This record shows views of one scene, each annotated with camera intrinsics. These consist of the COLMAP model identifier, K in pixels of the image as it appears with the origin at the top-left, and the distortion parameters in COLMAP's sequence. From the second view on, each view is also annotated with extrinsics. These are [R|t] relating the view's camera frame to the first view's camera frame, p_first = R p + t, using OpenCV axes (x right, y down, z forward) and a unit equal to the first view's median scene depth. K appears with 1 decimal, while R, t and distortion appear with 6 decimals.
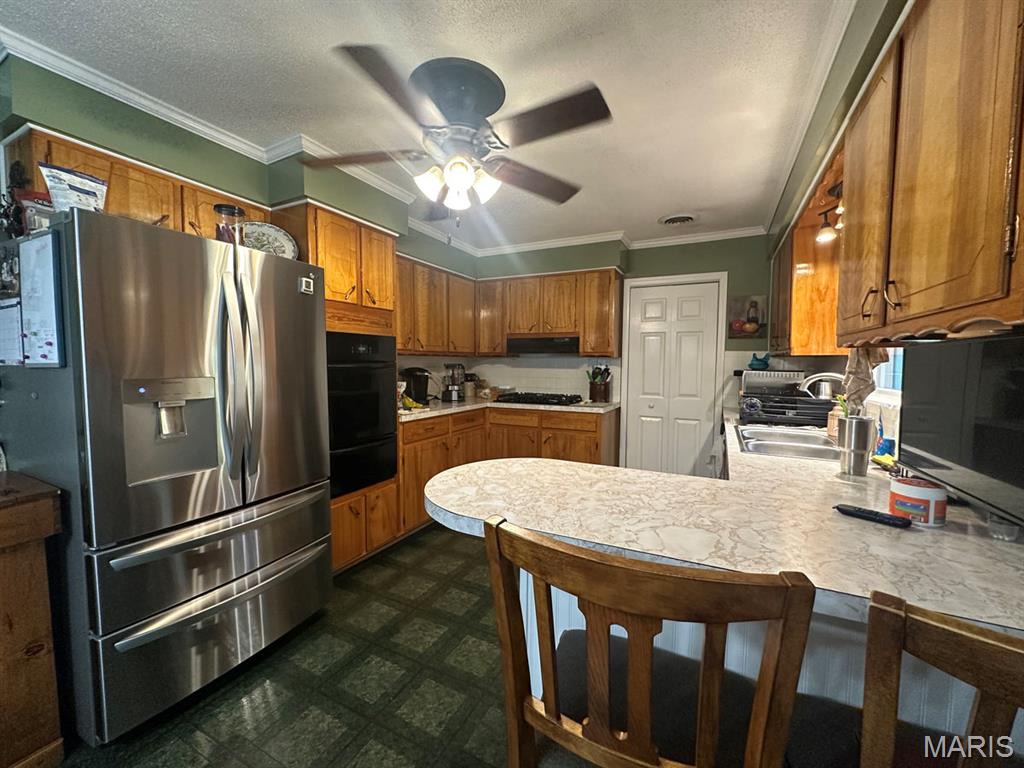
lens RADIAL K [[409.1, 0, 512.0], [0, 409.1, 384.0], [0, 0, 1]] dist [-0.000478, 0.000362]
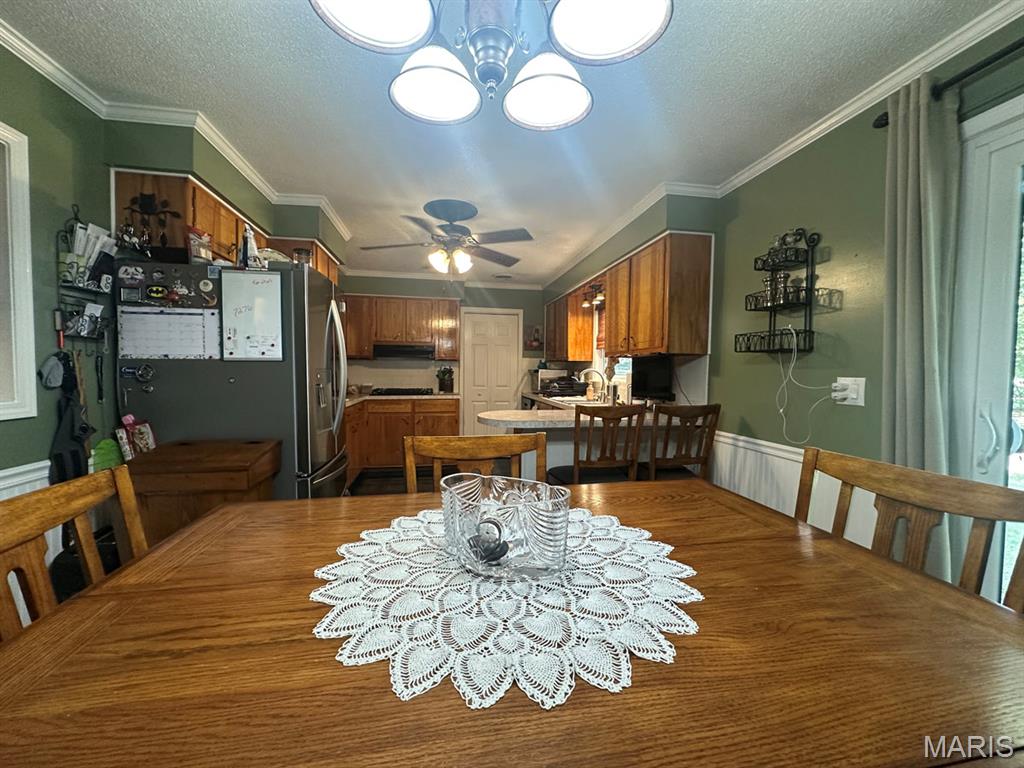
lens RADIAL K [[409.1, 0, 512.0], [0, 409.1, 384.0], [0, 0, 1]] dist [-0.000478, 0.000362]
pose [[0.801069, -0.021001, 0.598203, -0.487700], [0.028612, 0.999585, -0.003222, 0.027799], [-0.597887, 0.019696, 0.801338, -0.279834]]
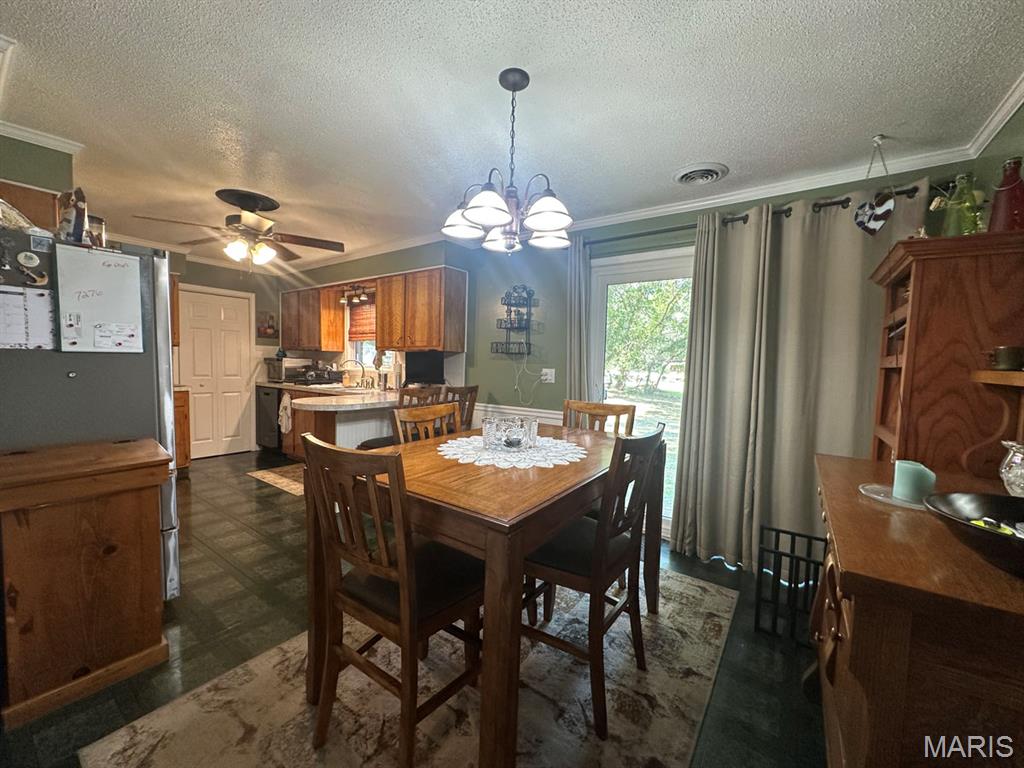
lens RADIAL K [[409.1, 0, 512.0], [0, 409.1, 384.0], [0, 0, 1]] dist [-0.000478, 0.000362]
pose [[0.152822, -0.058059, 0.986547, -0.853387], [0.029546, 0.998095, 0.054162, 0.010584], [-0.987812, 0.020871, 0.154246, -0.189434]]
